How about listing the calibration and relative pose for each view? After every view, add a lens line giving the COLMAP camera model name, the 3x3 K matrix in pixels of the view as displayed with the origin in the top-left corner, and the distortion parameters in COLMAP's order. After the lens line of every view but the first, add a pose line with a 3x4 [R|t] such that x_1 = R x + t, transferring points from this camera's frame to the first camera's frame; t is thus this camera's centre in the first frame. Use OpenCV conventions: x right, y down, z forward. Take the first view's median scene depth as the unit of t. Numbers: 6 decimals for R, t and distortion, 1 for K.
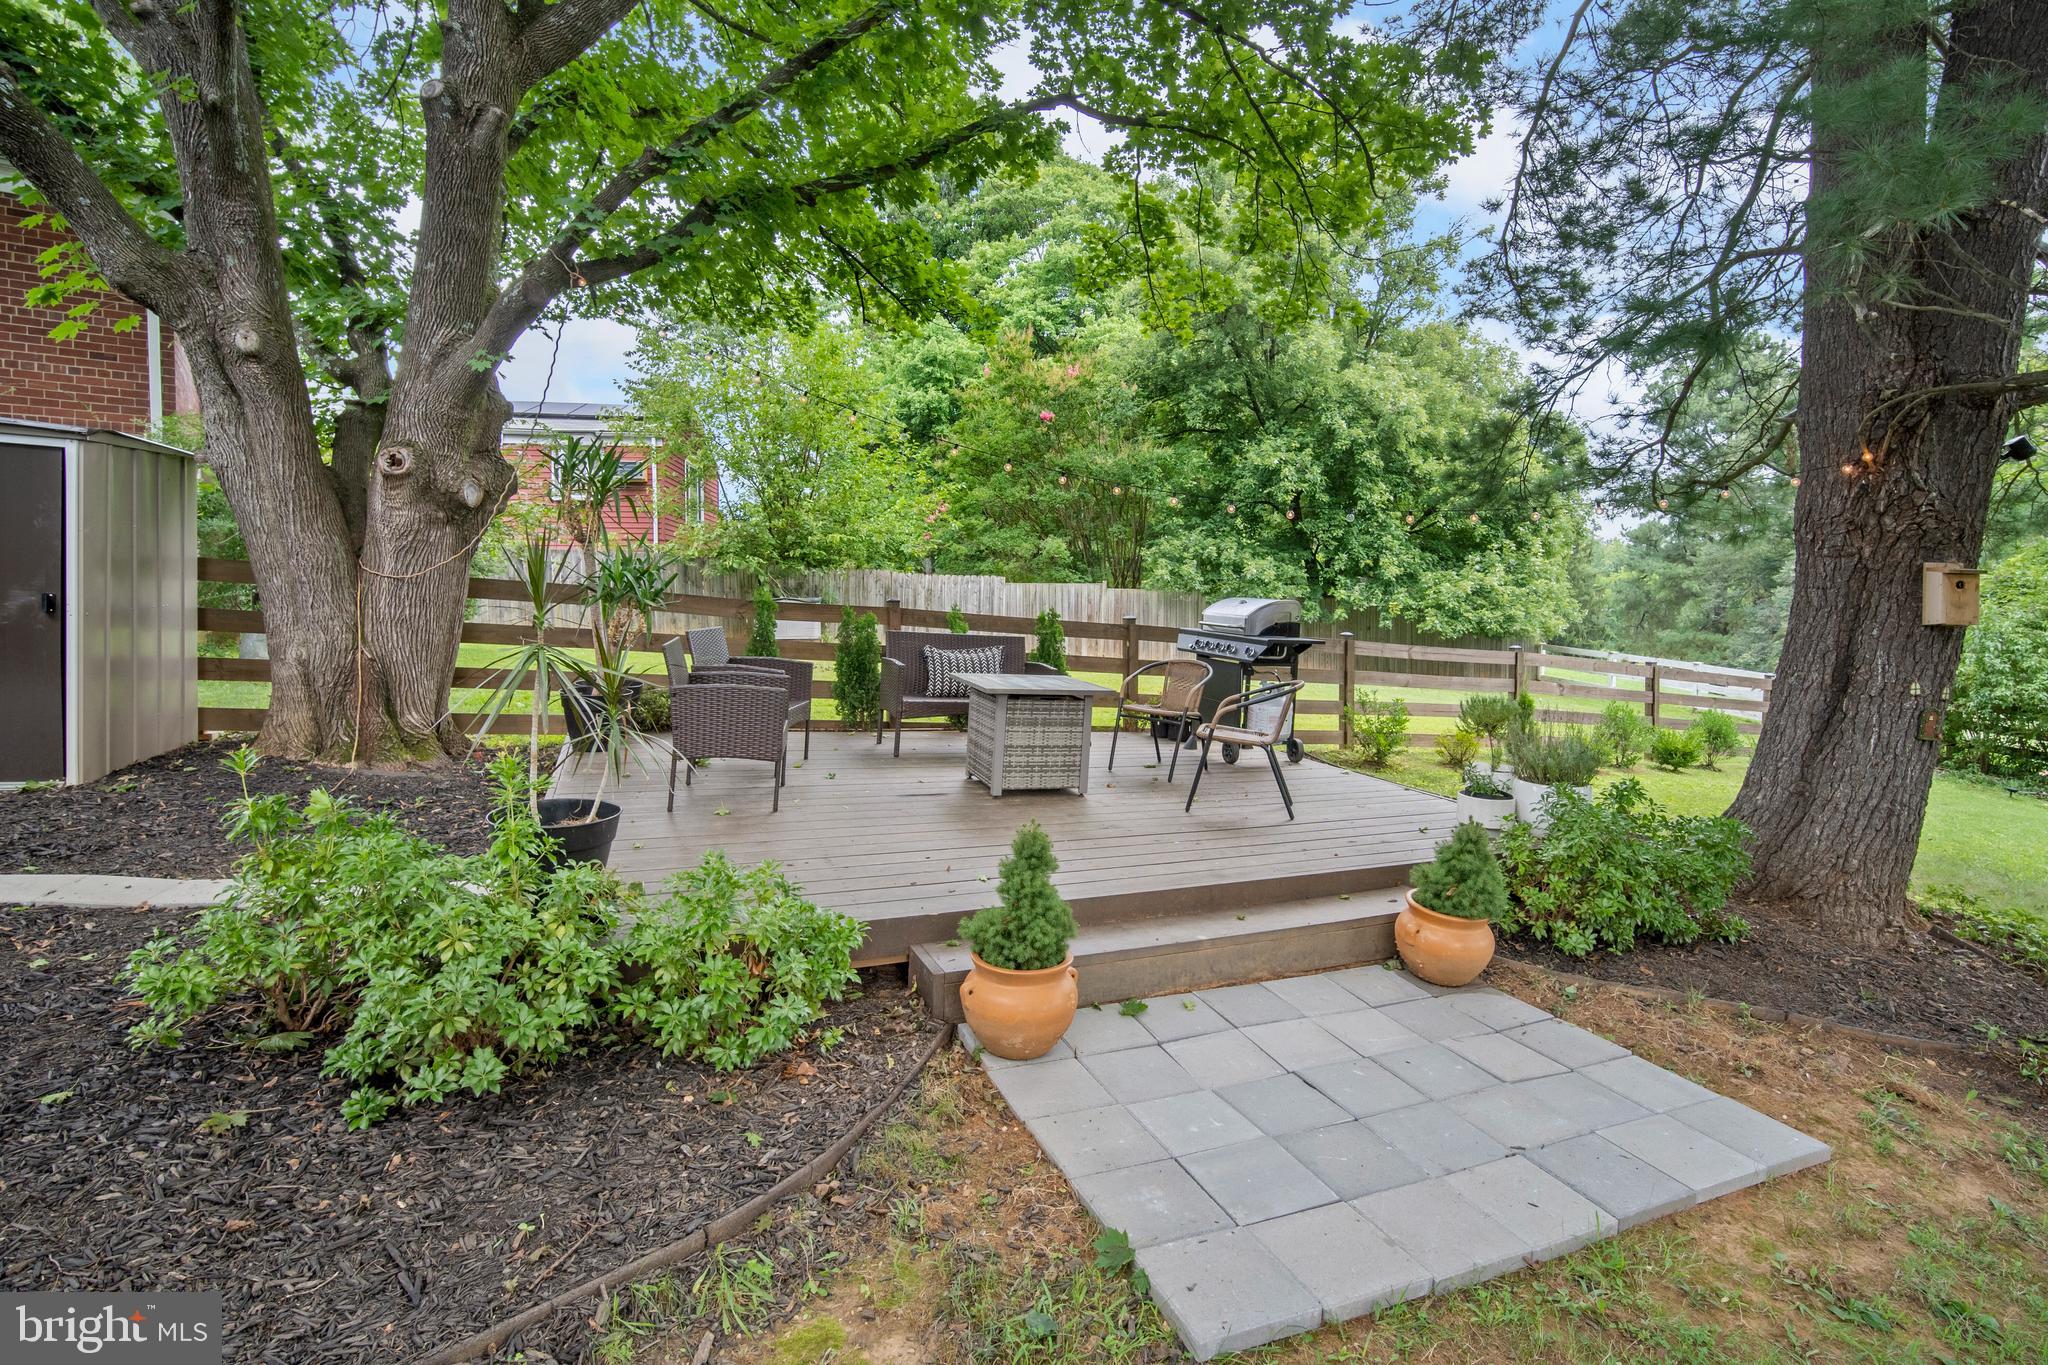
lens RADIAL K [[998.0, 0, 1075.7], [0, 998.0, 645.6], [0, 0, 1]] dist [-0.014227, -0.000126]
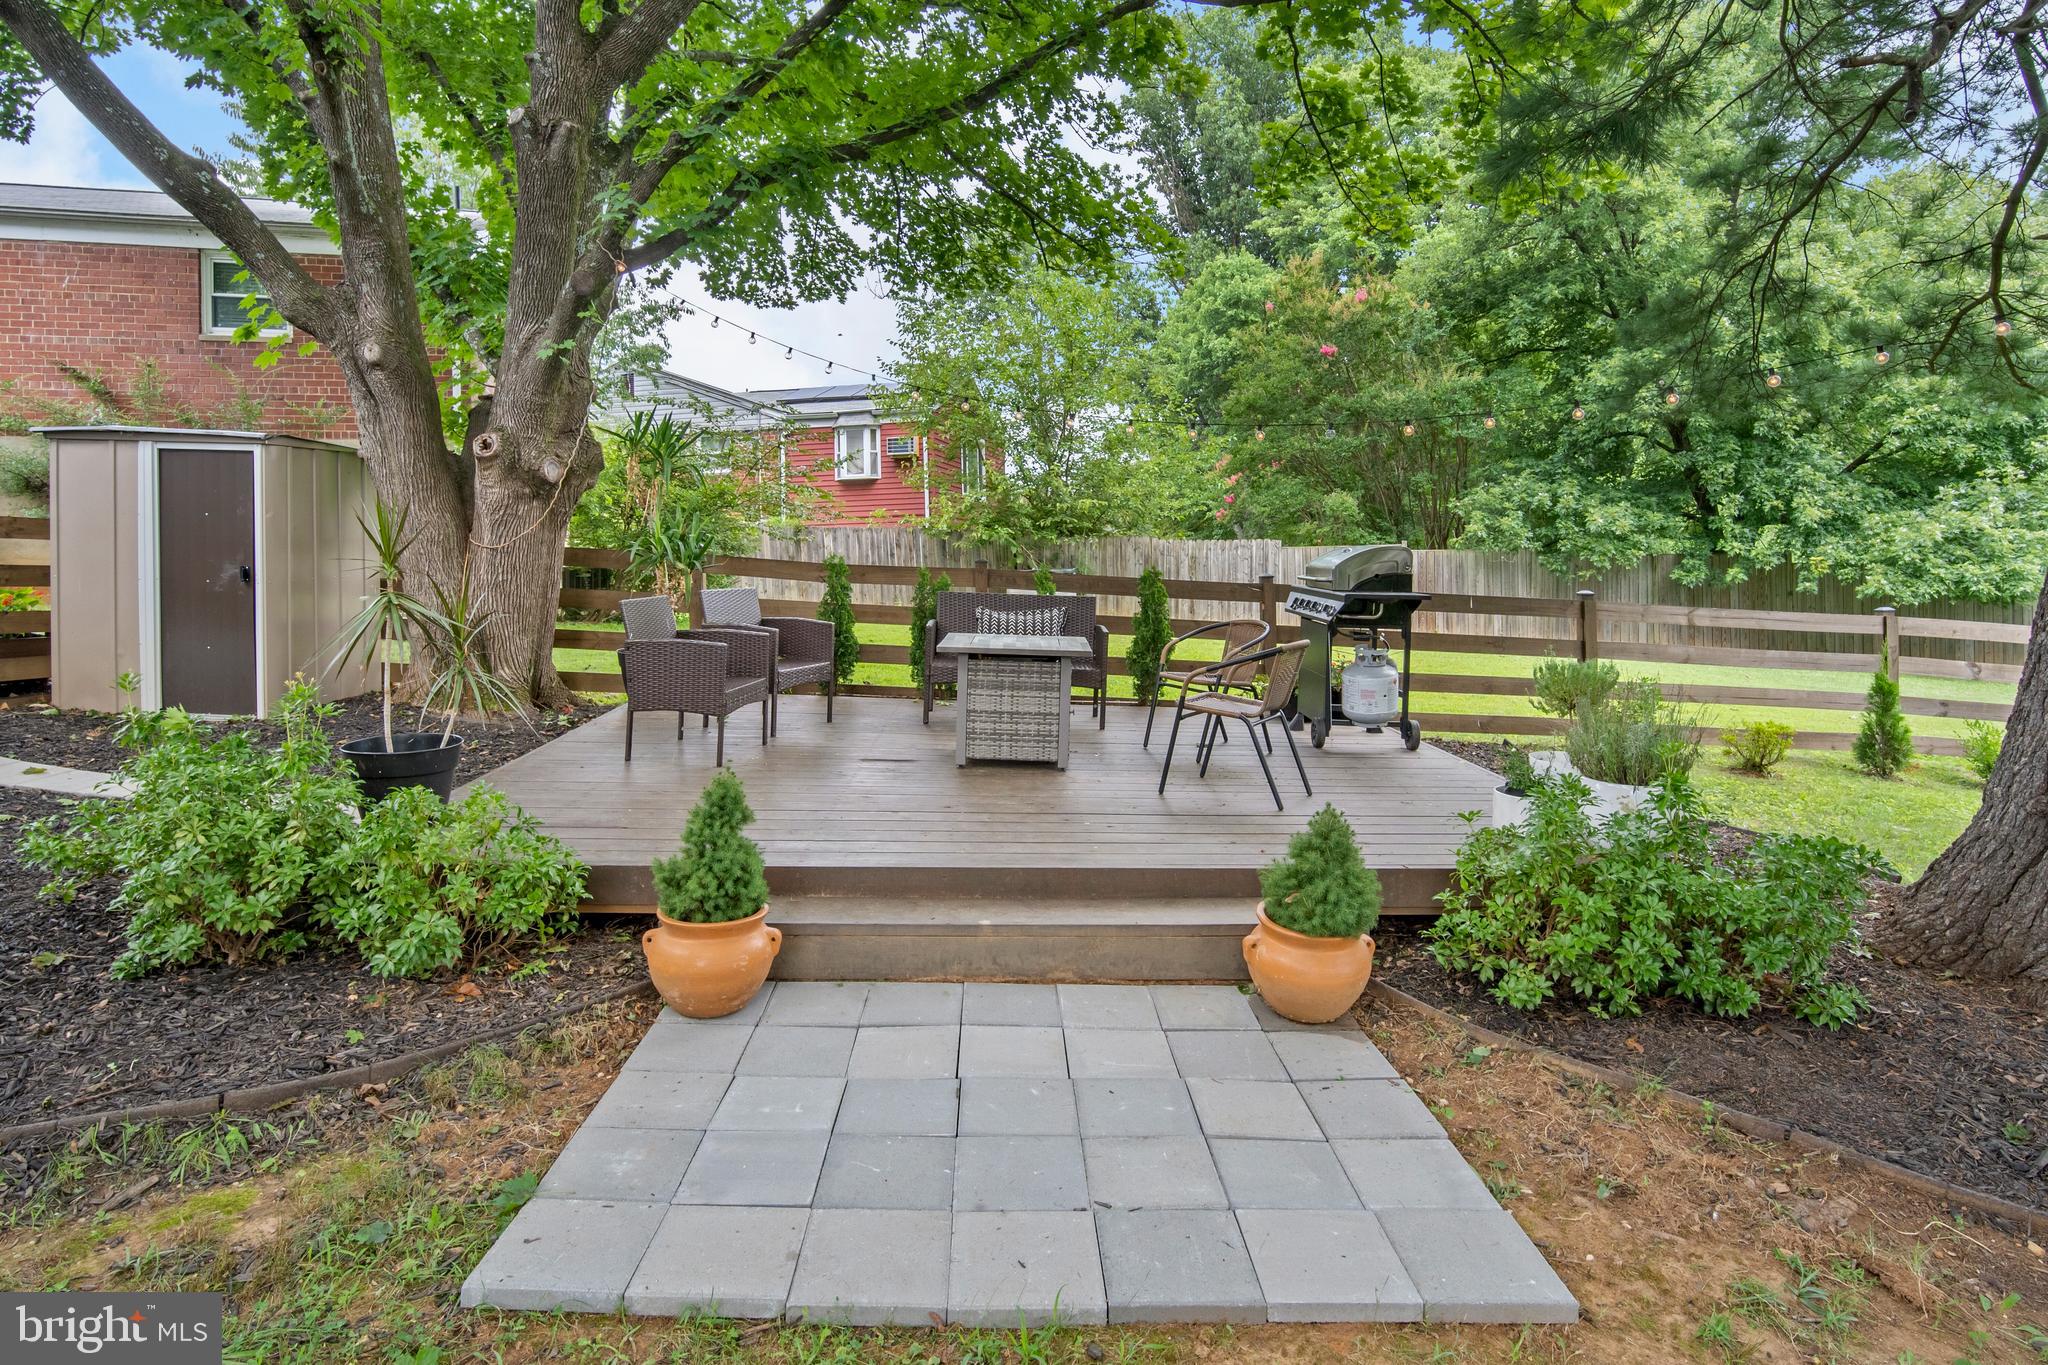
lens RADIAL K [[1109.6, 0, 984.1], [0, 1109.6, 594.1], [0, 0, 1]] dist [-0.017024, 0.000855]
pose [[0.916542, -0.014259, -0.399684, 0.130882], [0.002961, 0.999579, -0.028871, 0.008797], [0.399927, 0.025278, 0.916198, 0.027177]]
